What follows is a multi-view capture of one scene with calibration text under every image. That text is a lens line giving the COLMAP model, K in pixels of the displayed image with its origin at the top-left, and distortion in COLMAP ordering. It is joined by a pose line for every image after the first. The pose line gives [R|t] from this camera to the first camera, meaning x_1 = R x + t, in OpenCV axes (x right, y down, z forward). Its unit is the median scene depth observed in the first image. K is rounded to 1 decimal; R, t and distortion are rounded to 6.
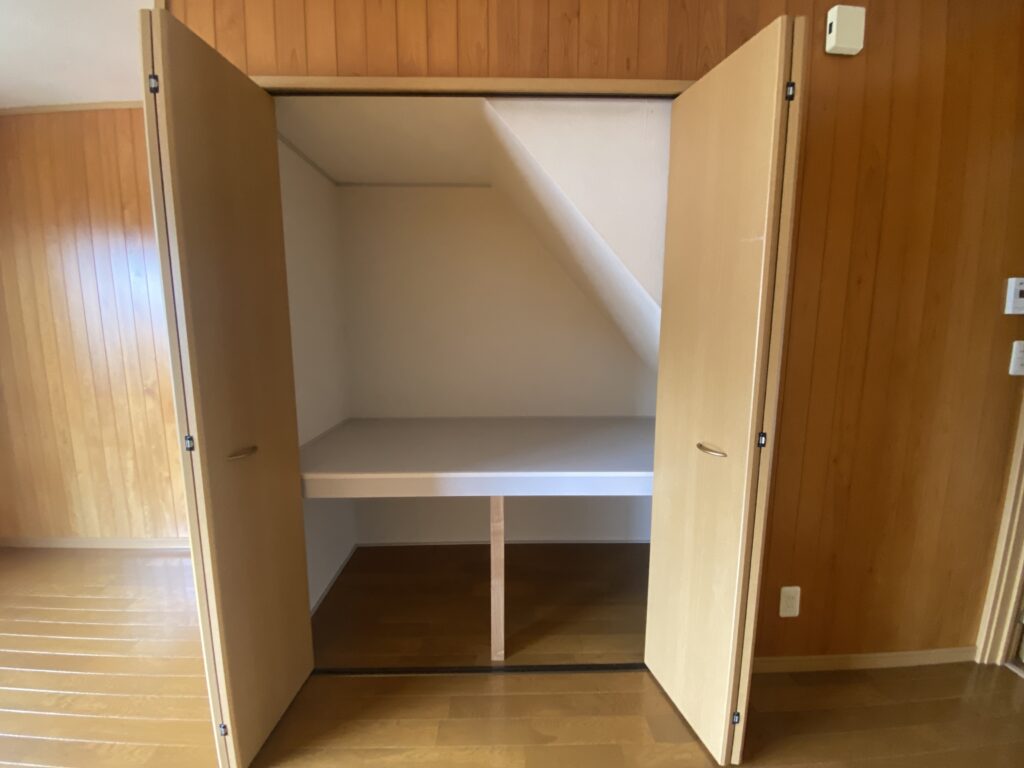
lens RADIAL K [[414.9, 0, 512.0], [0, 414.9, 384.0], [0, 0, 1]] dist [-0.023438, -0.000265]
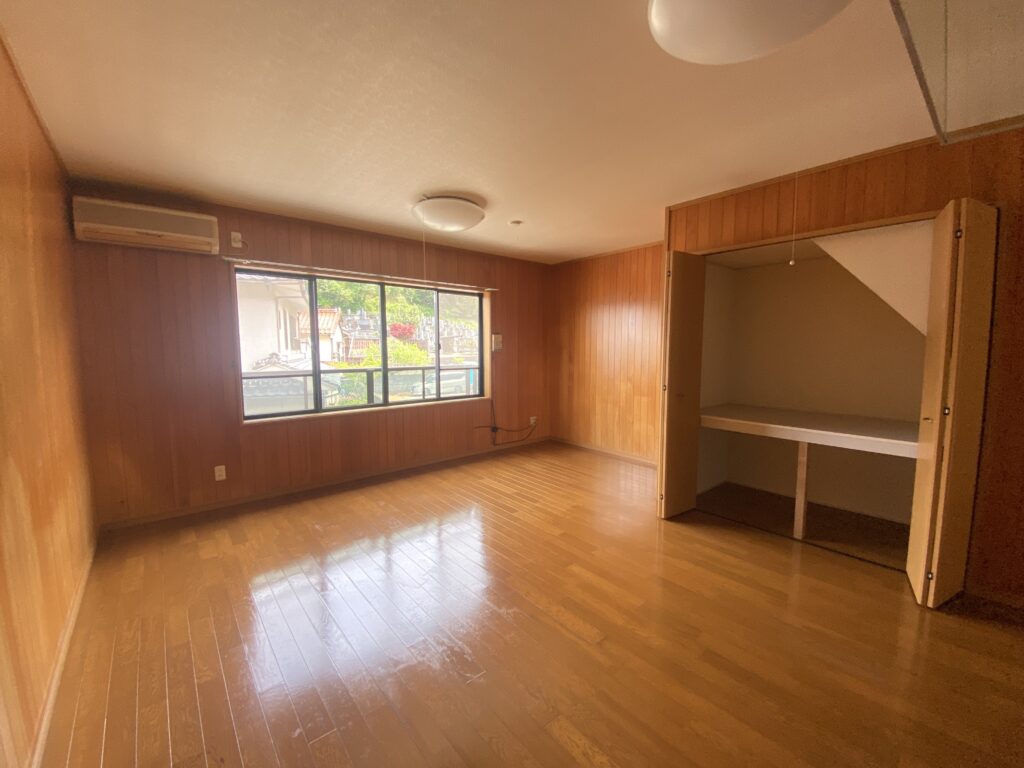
lens RADIAL K [[415.7, 0, 512.0], [0, 415.7, 384.0], [0, 0, 1]] dist [0.003076, -0.000022]
pose [[0.626333, 0.066596, -0.776706, 0.406153], [-0.105296, 0.994441, 0.000355, 0.106922], [0.772412, 0.081562, 0.629863, -0.839393]]
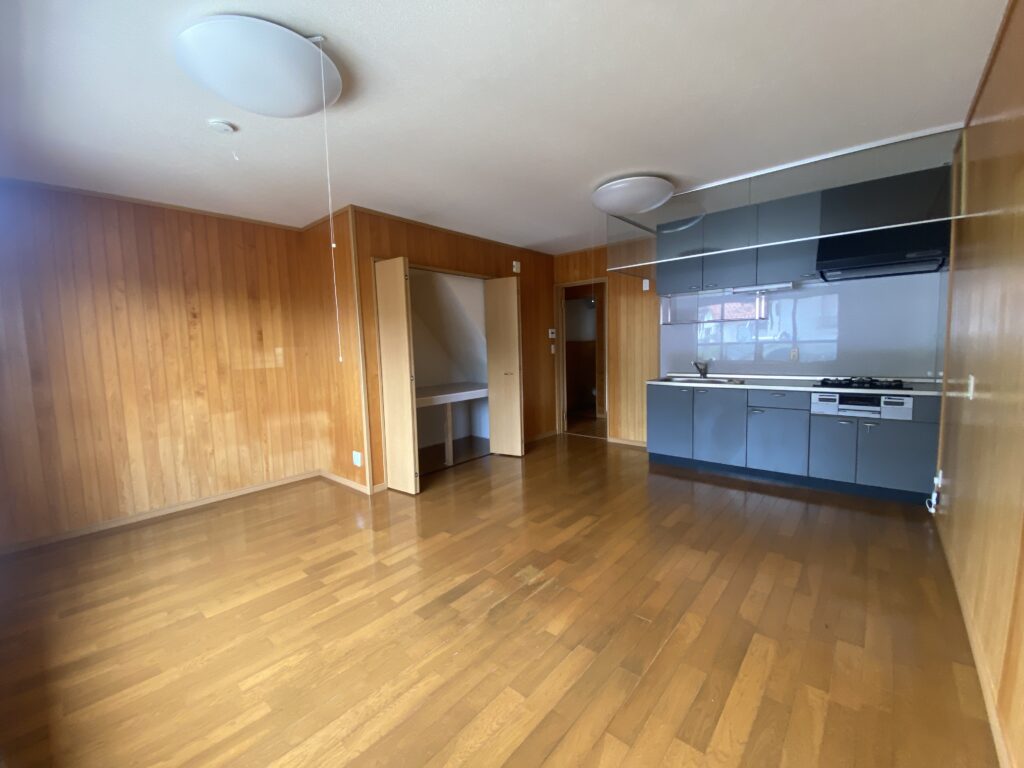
lens RADIAL K [[410.9, 0, 512.0], [0, 410.9, 384.0], [0, 0, 1]] dist [0.011946, -0.000042]
pose [[0.672754, -0.093454, 0.733940, -1.259622], [0.134648, 0.990890, 0.002749, 0.135289], [-0.727511, 0.096974, 0.679208, -0.891421]]
